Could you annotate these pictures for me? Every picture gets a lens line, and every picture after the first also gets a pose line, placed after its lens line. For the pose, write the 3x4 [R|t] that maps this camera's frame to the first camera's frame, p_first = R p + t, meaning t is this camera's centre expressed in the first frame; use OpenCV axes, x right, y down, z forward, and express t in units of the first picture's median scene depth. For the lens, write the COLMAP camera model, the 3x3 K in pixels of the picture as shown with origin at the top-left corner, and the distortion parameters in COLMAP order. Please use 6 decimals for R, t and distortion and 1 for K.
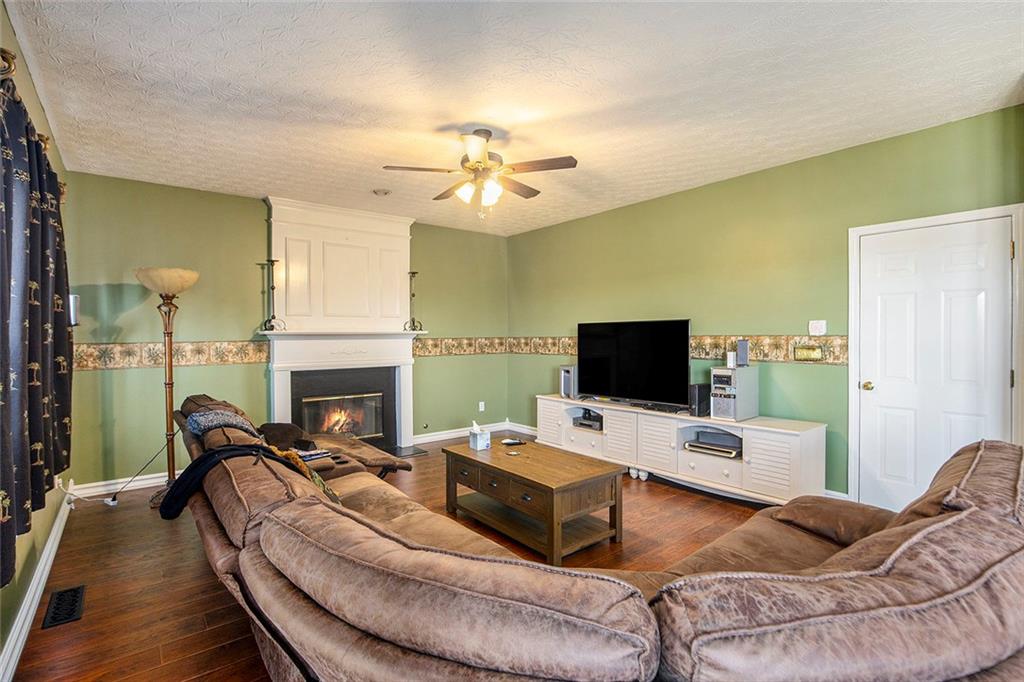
lens RADIAL K [[475.3, 0, 495.2], [0, 475.3, 342.2], [0, 0, 1]] dist [-0.035674, 0.000504]
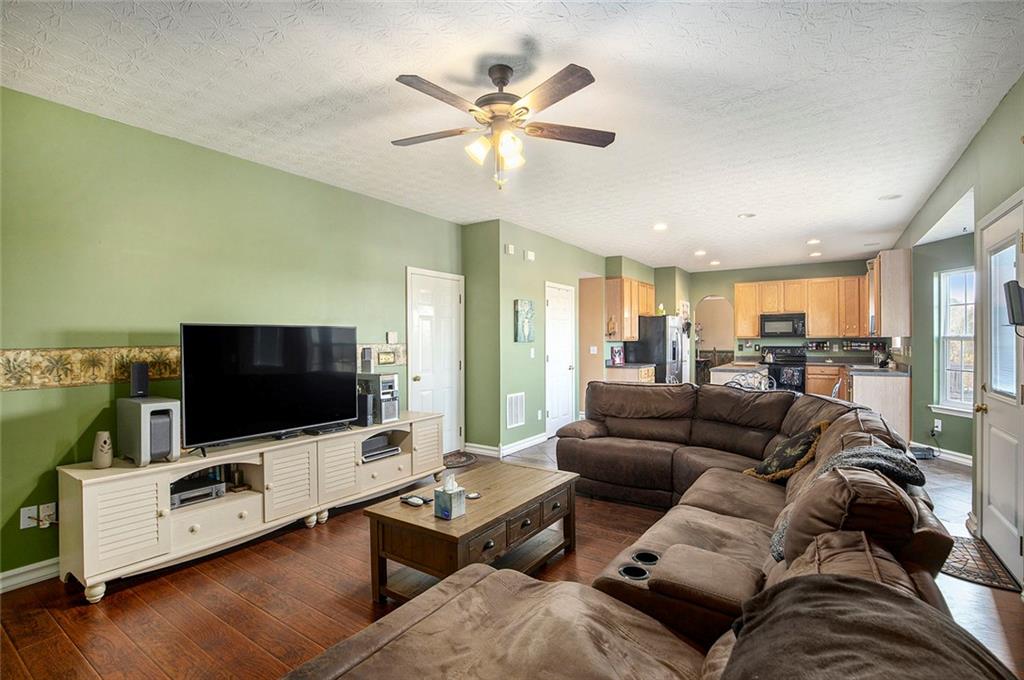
lens RADIAL K [[475.3, 0, 538.2], [0, 475.3, 337.2], [0, 0, 1]] dist [-0.035674, 0.000504]
pose [[-0.354609, 0.017037, 0.934859, -0.499274], [0.022881, 0.999693, -0.009539, -0.007588], [-0.934735, 0.018008, -0.354890, 0.817210]]
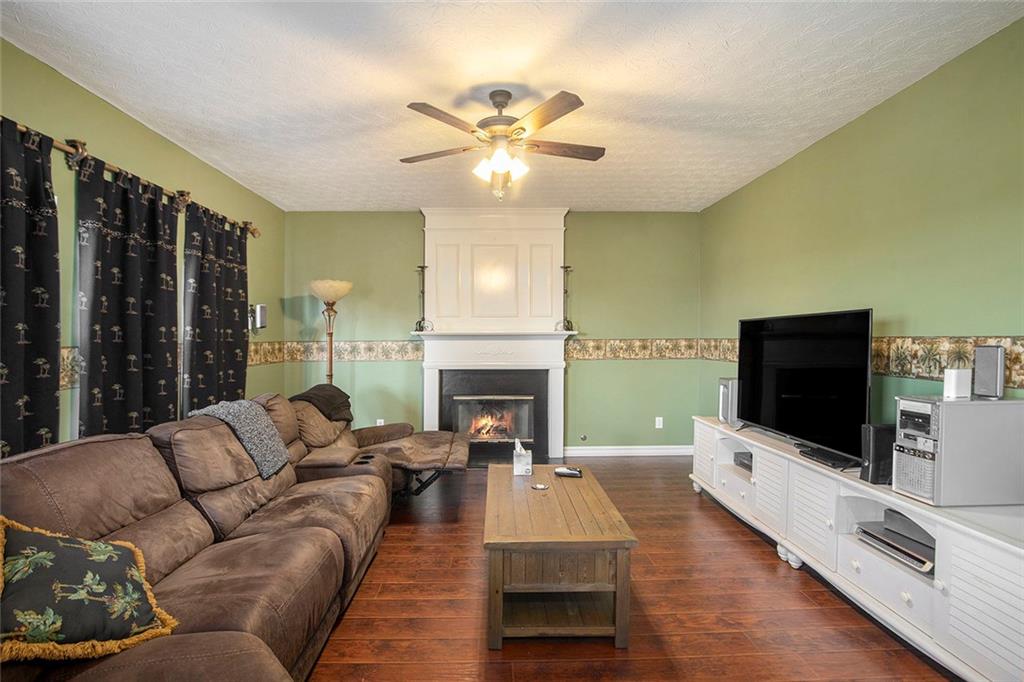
lens RADIAL K [[475.3, 0, 505.4], [0, 475.3, 337.2], [0, 0, 1]] dist [-0.035674, 0.000504]
pose [[0.797875, 0.003723, -0.602811, 0.330747], [-0.011138, 0.999901, -0.008568, -0.003716], [0.602719, 0.013550, 0.797838, 0.240363]]
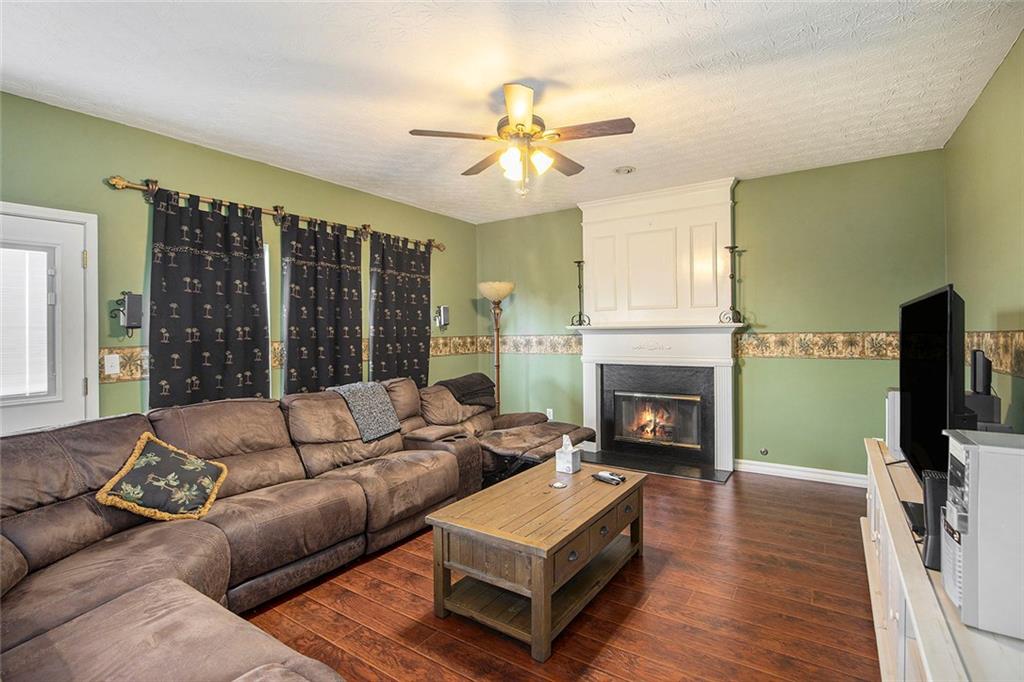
lens RADIAL K [[475.3, 0, 508.2], [0, 475.3, 341.8], [0, 0, 1]] dist [-0.035674, 0.000504]
pose [[0.303266, 0.022672, -0.952636, 0.526157], [-0.004245, 0.999739, 0.022441, -0.010866], [0.952896, -0.002762, 0.303284, 0.494214]]
